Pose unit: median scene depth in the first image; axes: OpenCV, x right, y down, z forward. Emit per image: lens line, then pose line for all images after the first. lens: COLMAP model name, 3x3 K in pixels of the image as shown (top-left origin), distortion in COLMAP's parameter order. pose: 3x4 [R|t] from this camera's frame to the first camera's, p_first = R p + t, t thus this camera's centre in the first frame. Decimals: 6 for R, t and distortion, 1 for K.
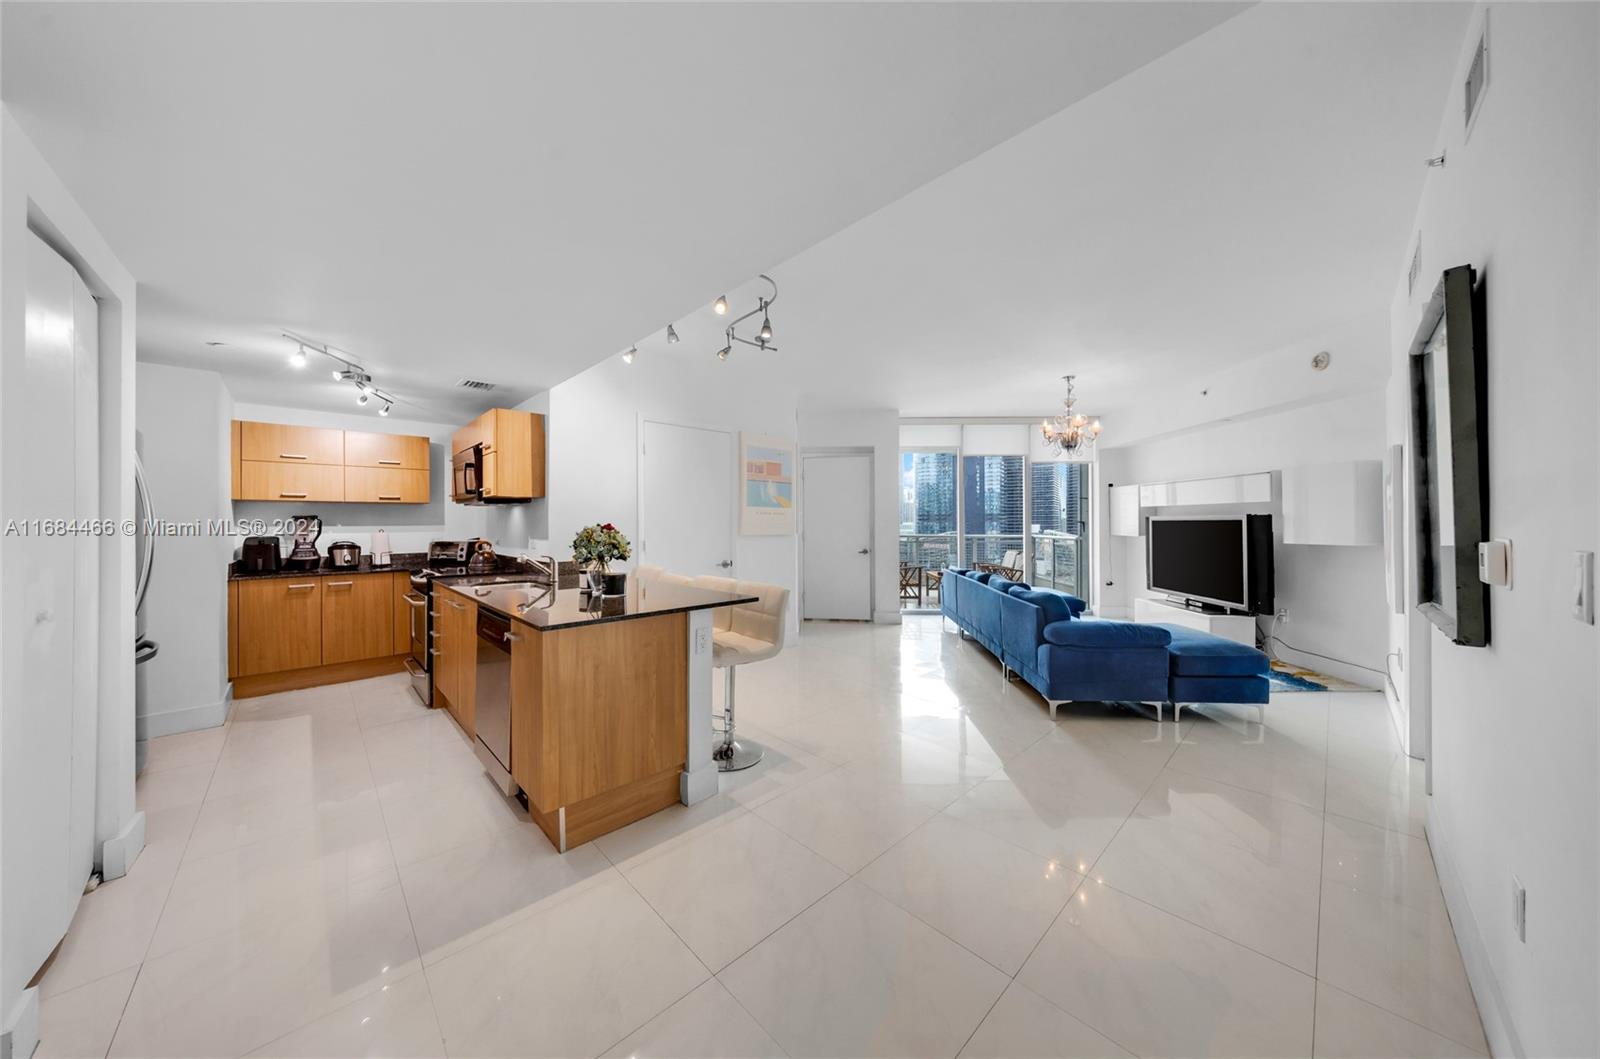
lens RADIAL K [[504.2, 0, 794.5], [0, 504.2, 523.2], [0, 0, 1]] dist [-0.005056, -0.001578]
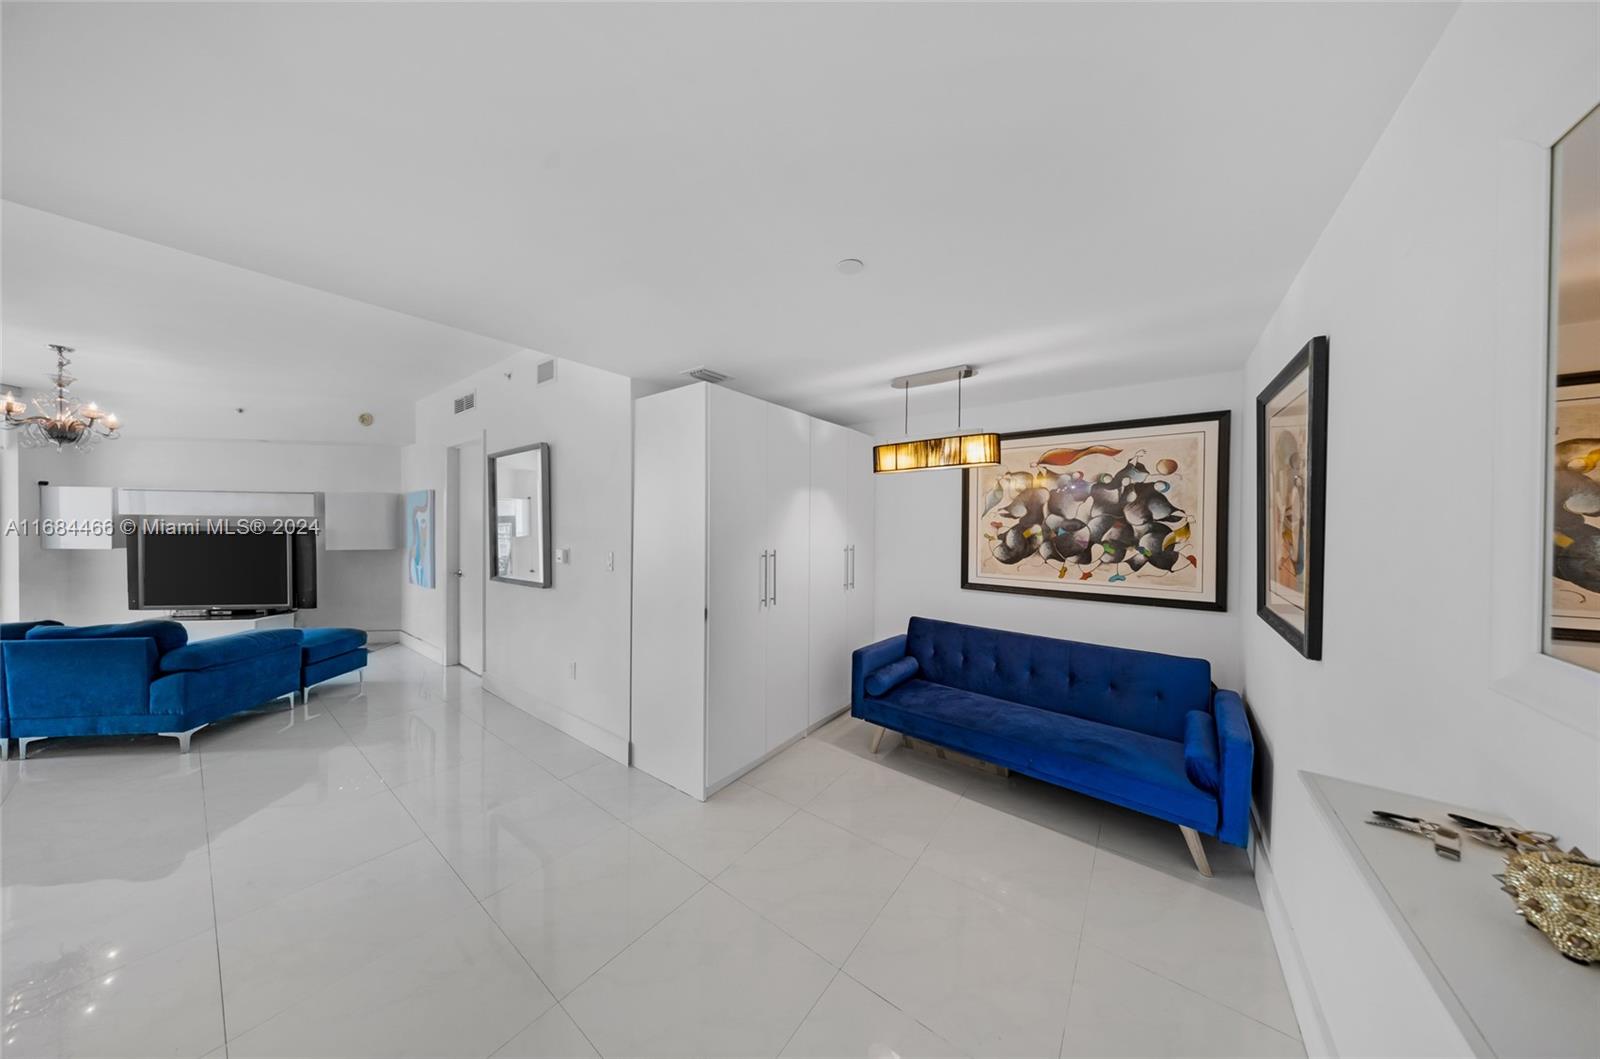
lens RADIAL K [[475.1, 0, 805.2], [0, 475.1, 528.6], [0, 0, 1]] dist [-0.000295, -0.000485]
pose [[-0.182026, -0.010925, 0.983233, -0.445228], [-0.006654, 0.999929, 0.009878, -0.034704], [-0.983271, -0.004745, -0.182085, 0.021575]]
